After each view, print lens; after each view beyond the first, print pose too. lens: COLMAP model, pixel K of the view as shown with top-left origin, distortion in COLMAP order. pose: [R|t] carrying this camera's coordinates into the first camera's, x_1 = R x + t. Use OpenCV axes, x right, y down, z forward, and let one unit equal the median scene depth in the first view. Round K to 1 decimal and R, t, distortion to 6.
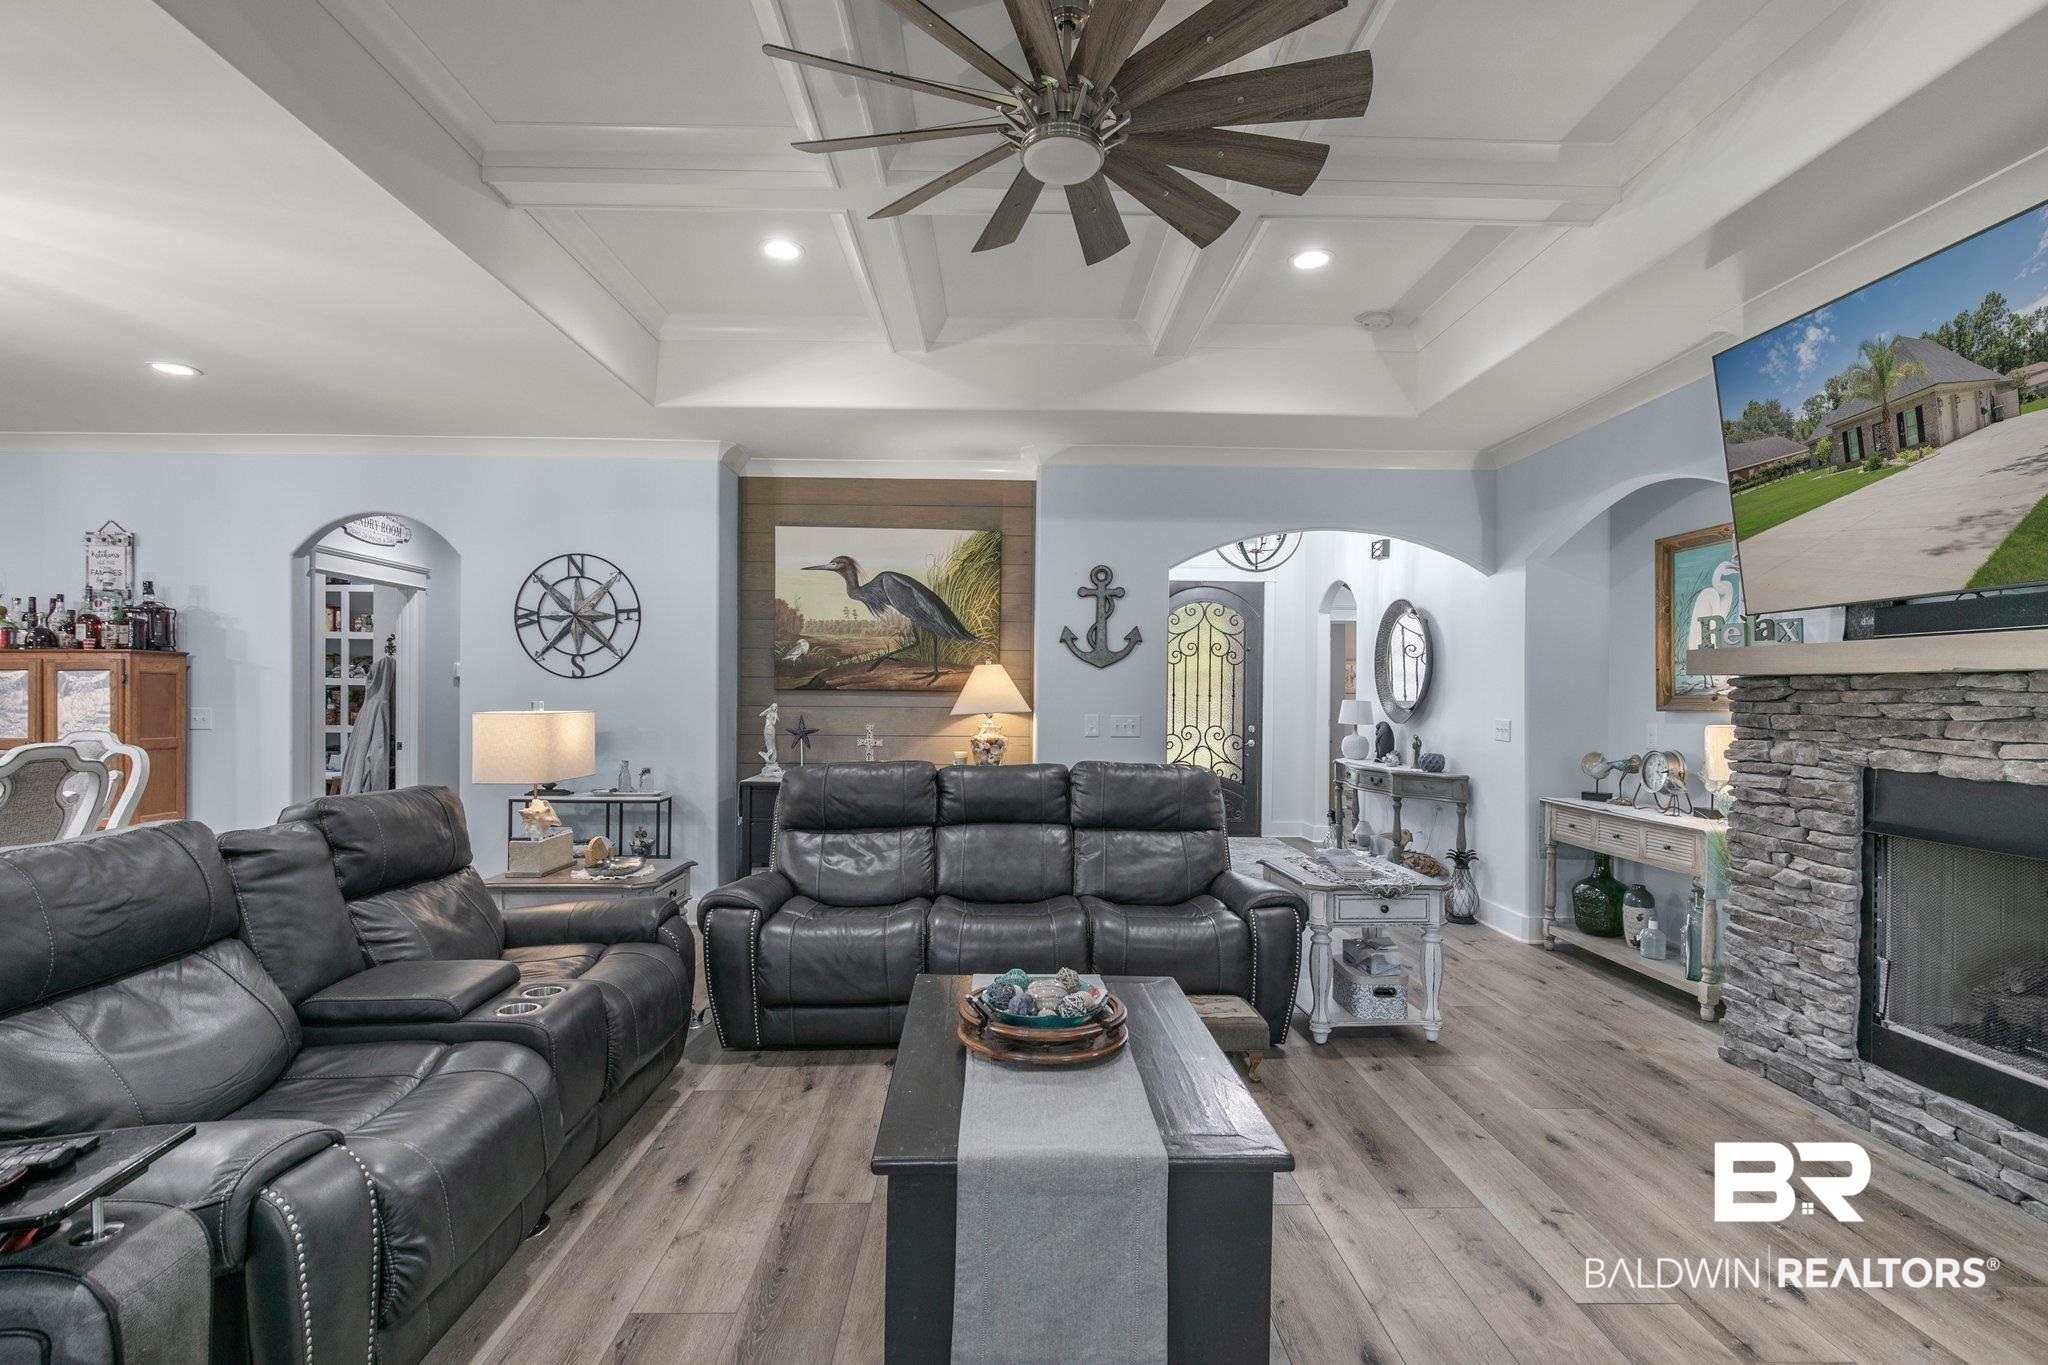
lens RADIAL K [[961.5, 0, 1022.2], [0, 961.5, 696.0], [0, 0, 1]] dist [-0.003755, 0.000358]
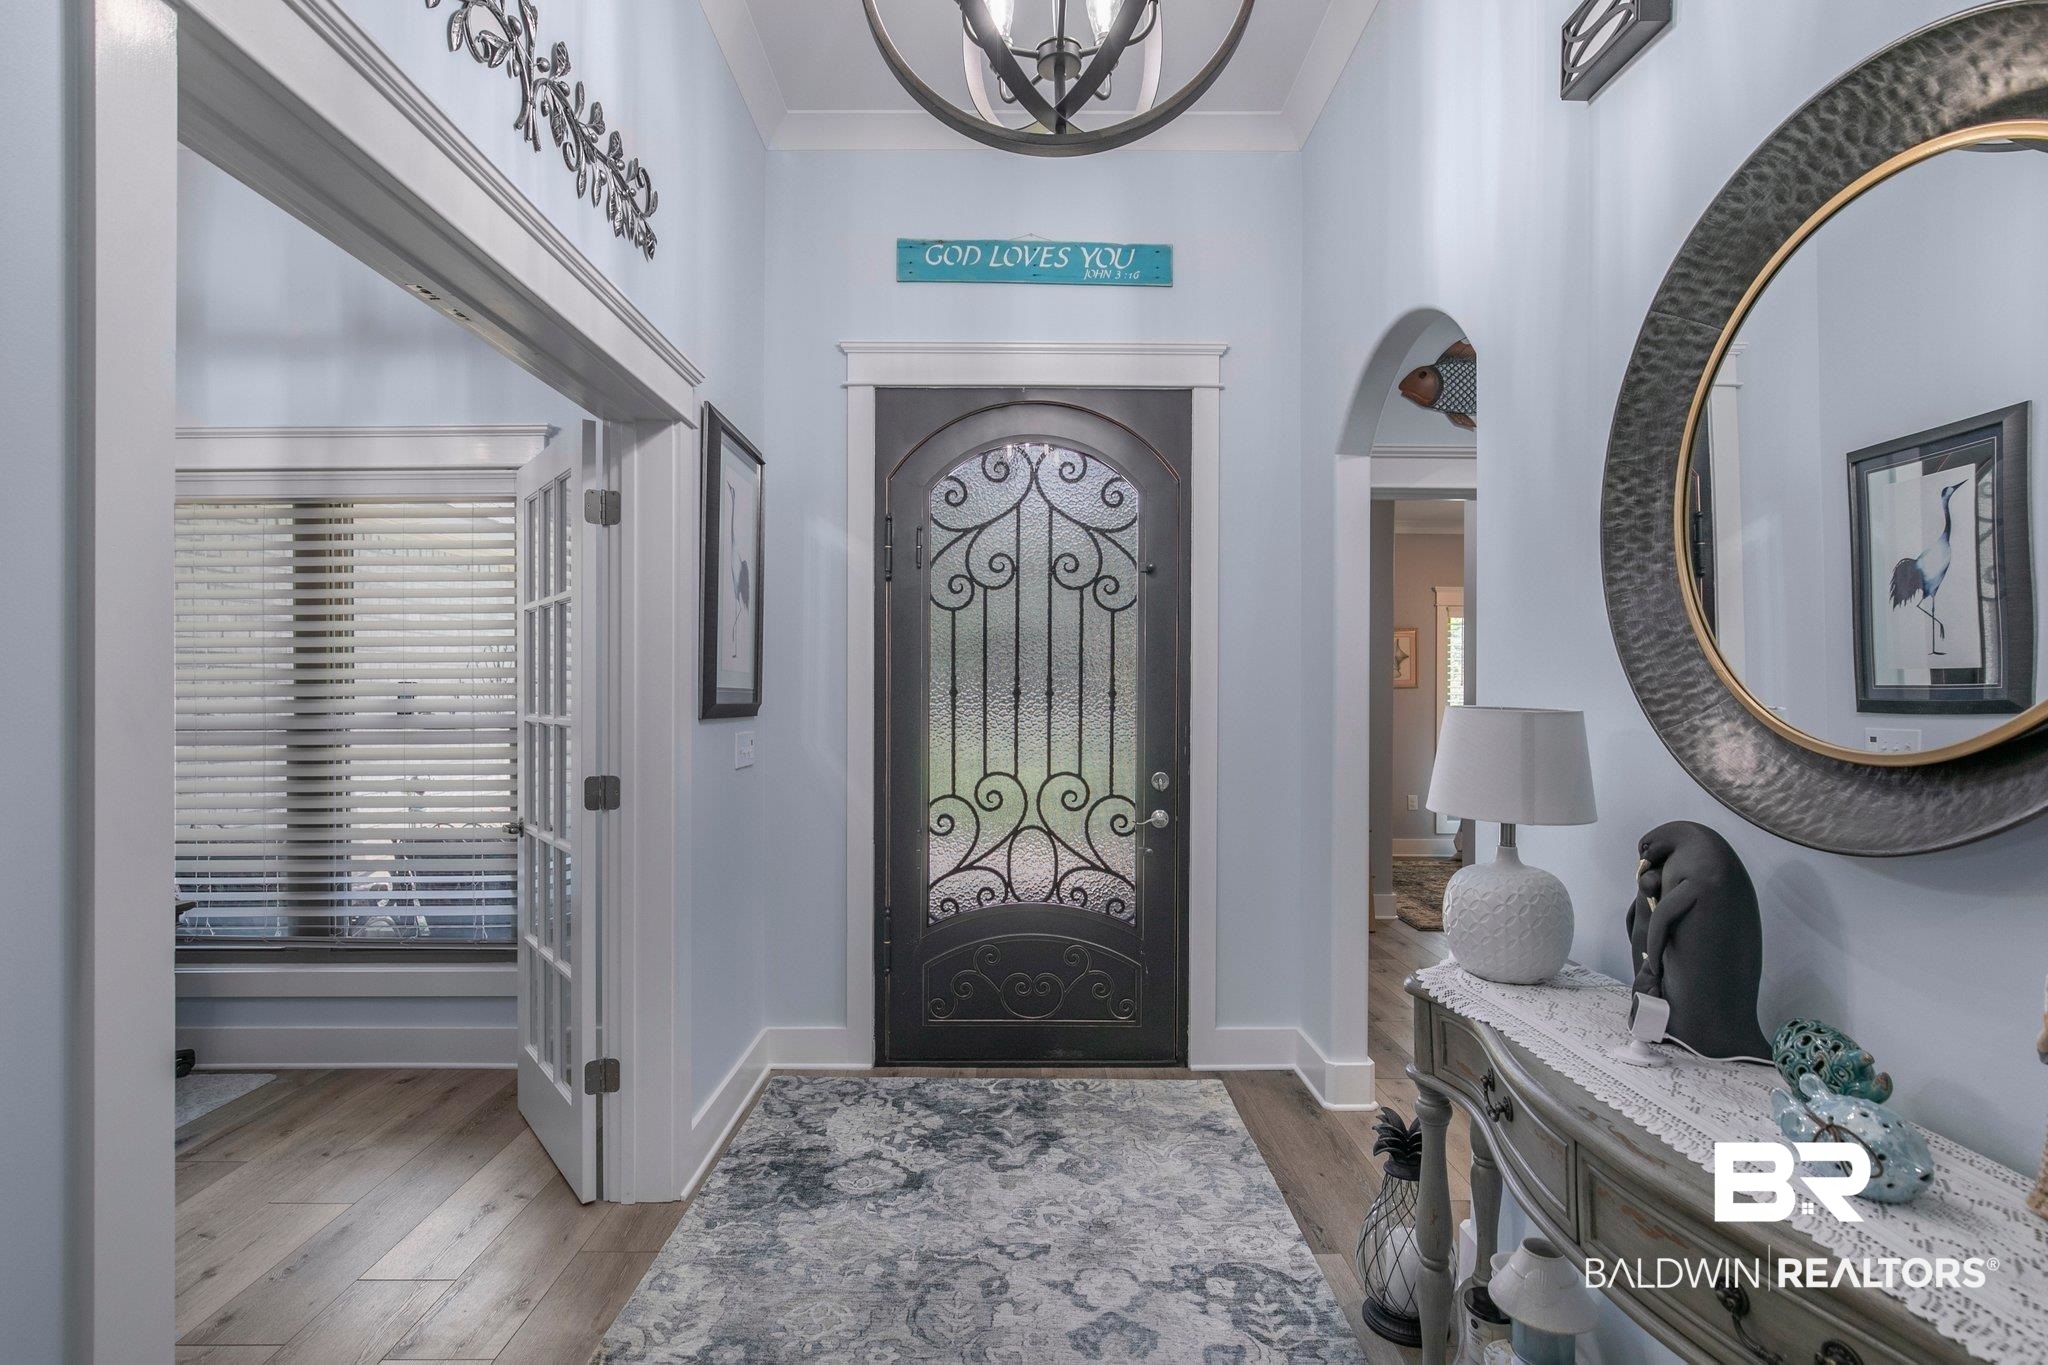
lens RADIAL K [[976.3, 0, 1019.6], [0, 976.3, 683.7], [0, 0, 1]] dist [-0.000985, 0.000084]
pose [[0.999843, -0.008496, -0.015547, 0.314942], [0.008371, 0.999932, -0.008129, -0.001236], [0.015615, 0.007998, 0.999846, 1.027025]]
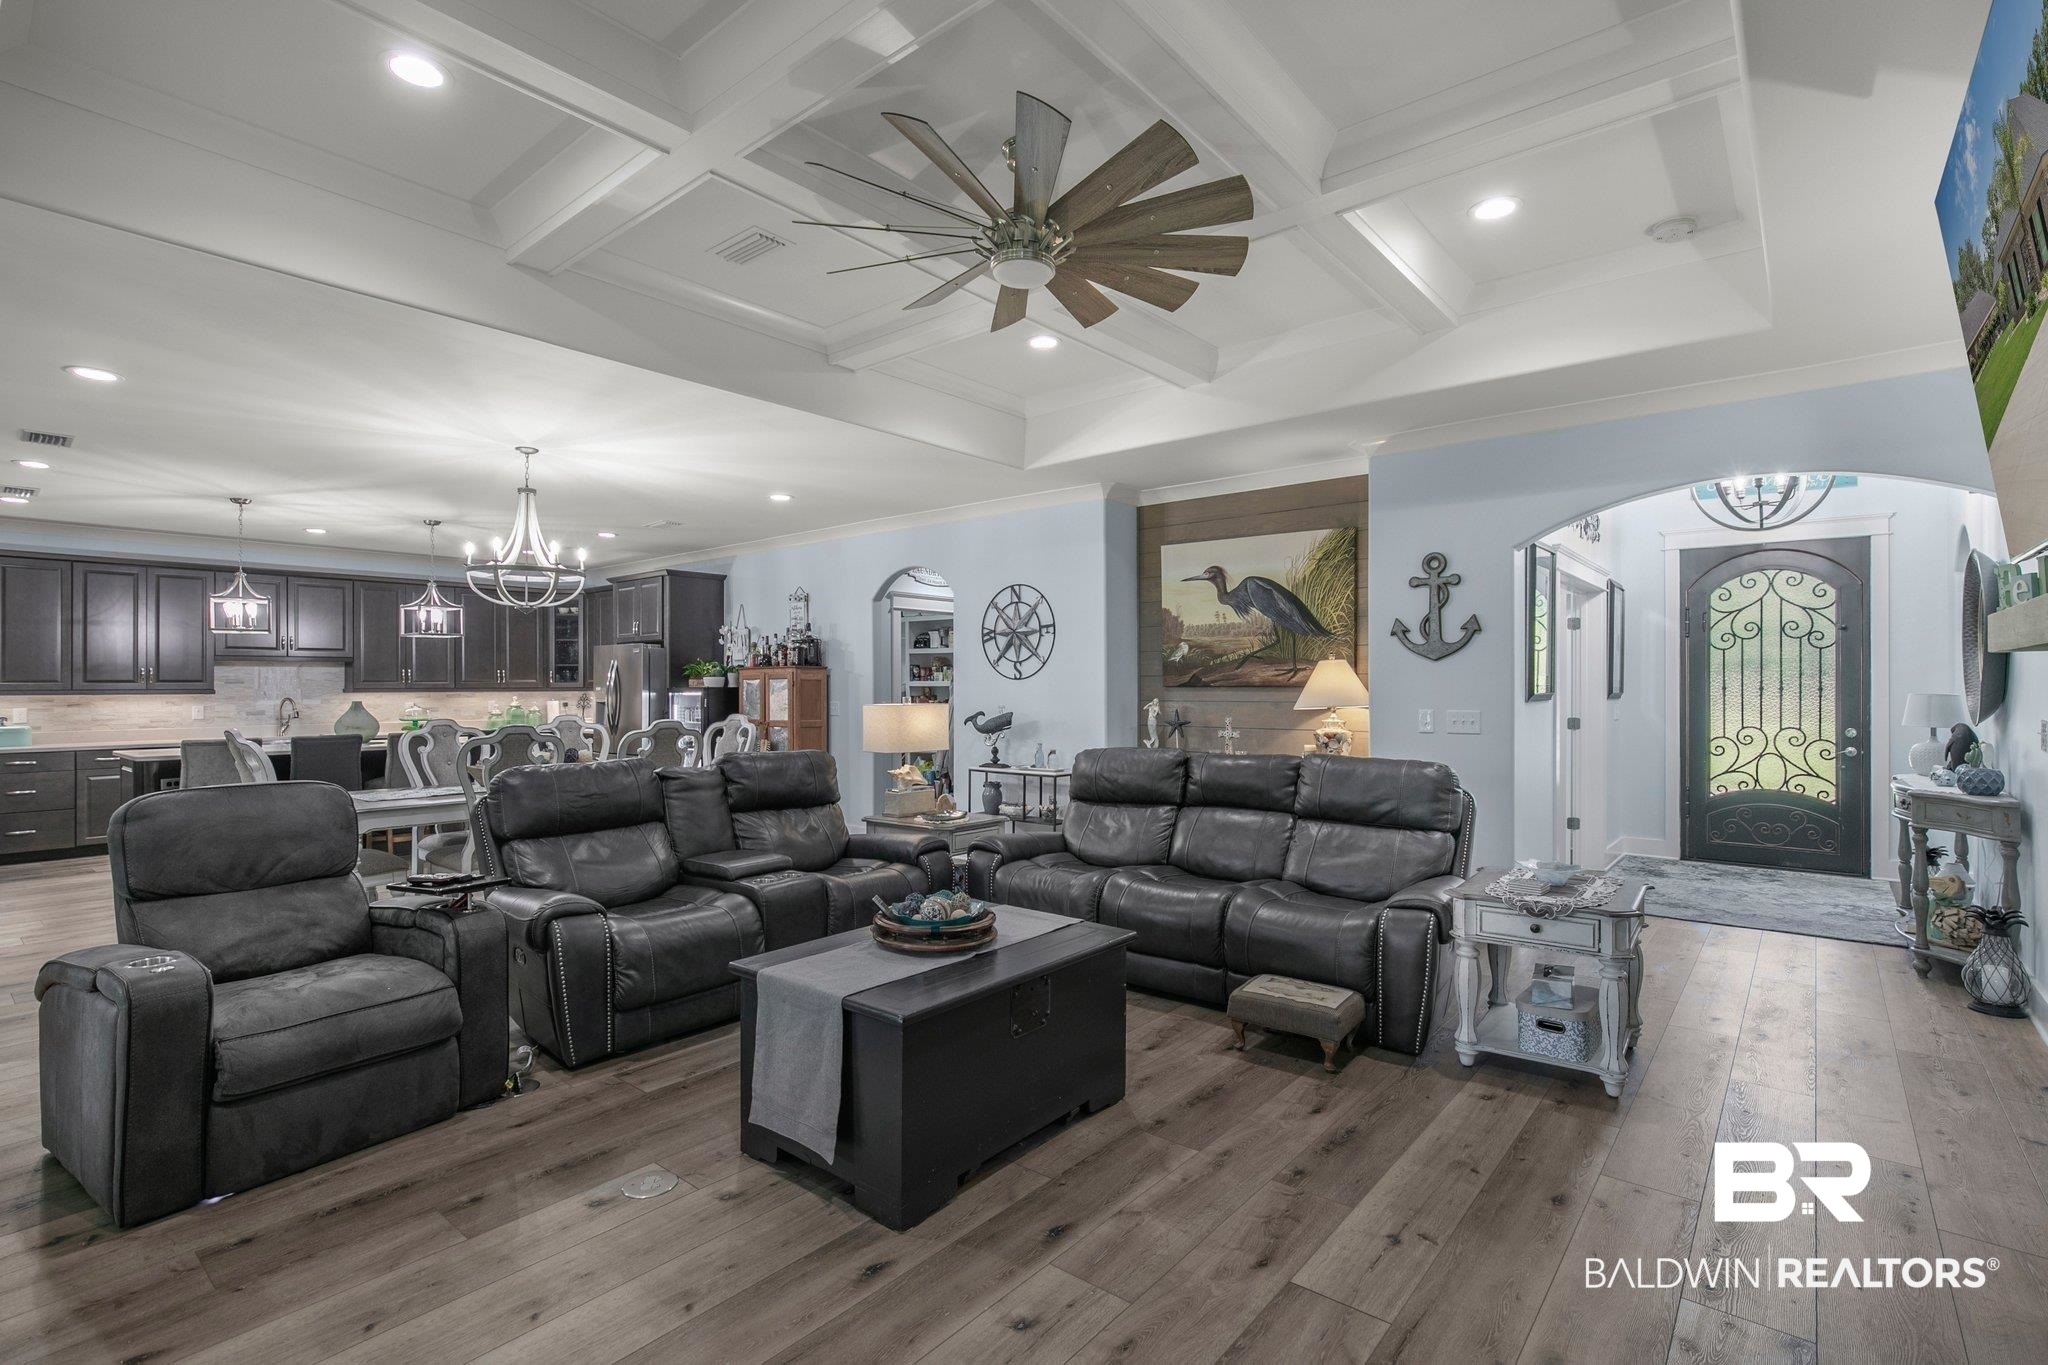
lens RADIAL K [[967.0, 0, 1024.5], [0, 967.0, 682.3], [0, 0, 1]] dist [-0.004202, -0.000485]
pose [[0.754373, -0.012691, -0.656323, 0.408415], [0.005248, 0.999898, -0.013303, 0.002966], [0.656425, 0.006591, 0.754363, 0.013620]]
